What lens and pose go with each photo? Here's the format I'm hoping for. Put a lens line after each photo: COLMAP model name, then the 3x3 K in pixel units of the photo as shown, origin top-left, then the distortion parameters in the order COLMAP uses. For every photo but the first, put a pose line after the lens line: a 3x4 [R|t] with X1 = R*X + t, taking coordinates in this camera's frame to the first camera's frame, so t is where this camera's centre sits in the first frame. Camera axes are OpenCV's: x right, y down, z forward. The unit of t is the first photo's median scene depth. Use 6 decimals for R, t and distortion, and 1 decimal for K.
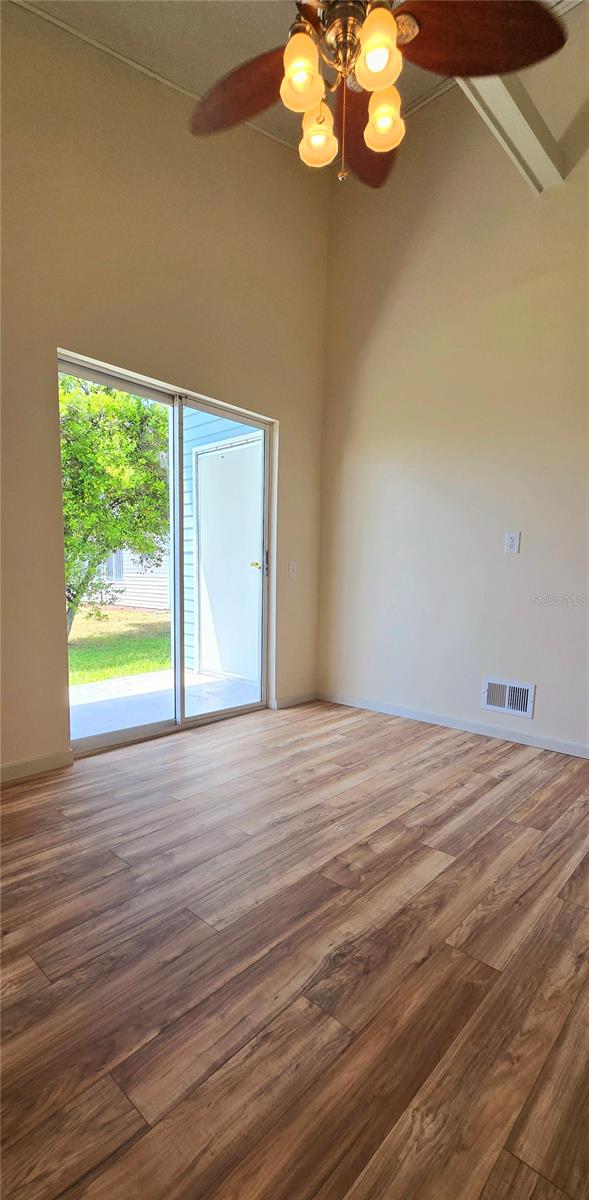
lens RADIAL K [[508.4, 0, 292.4], [0, 508.4, 598.4], [0, 0, 1]] dist [0.003966, 0.000495]
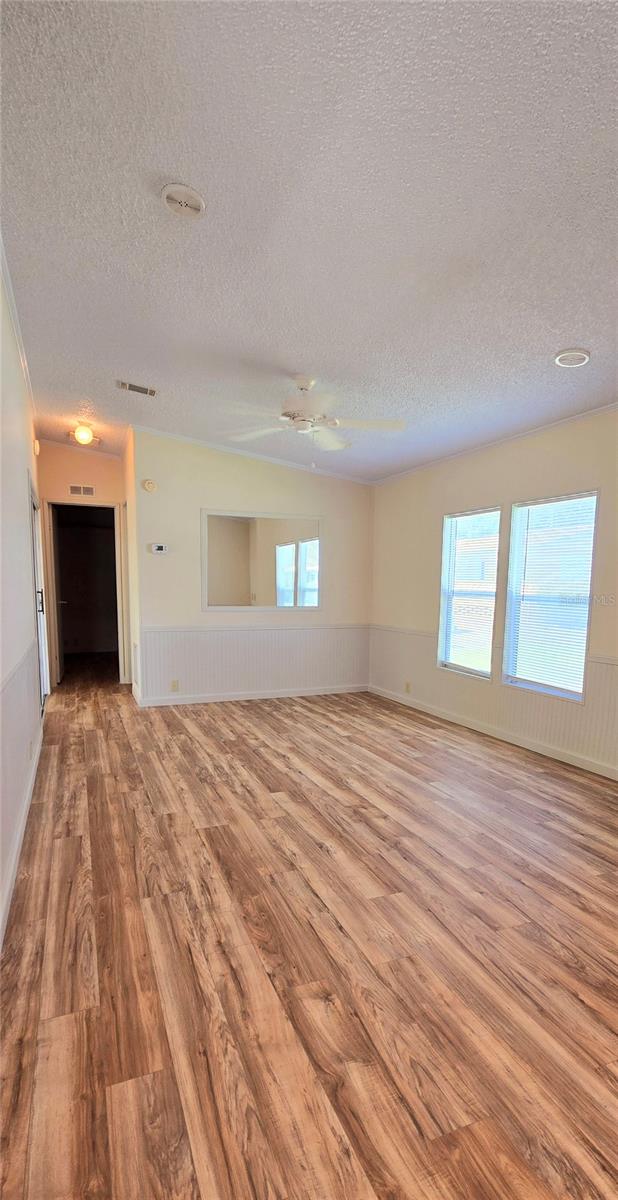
lens RADIAL K [[697.0, 0, 306.8], [0, 697.0, 601.7], [0, 0, 1]] dist [-0.001992, -0.000972]
pose [[-0.476243, -0.019164, -0.879105, 0.547597], [-0.090884, 0.995481, 0.027535, -0.060878], [0.874604, 0.093010, -0.475833, 0.735522]]
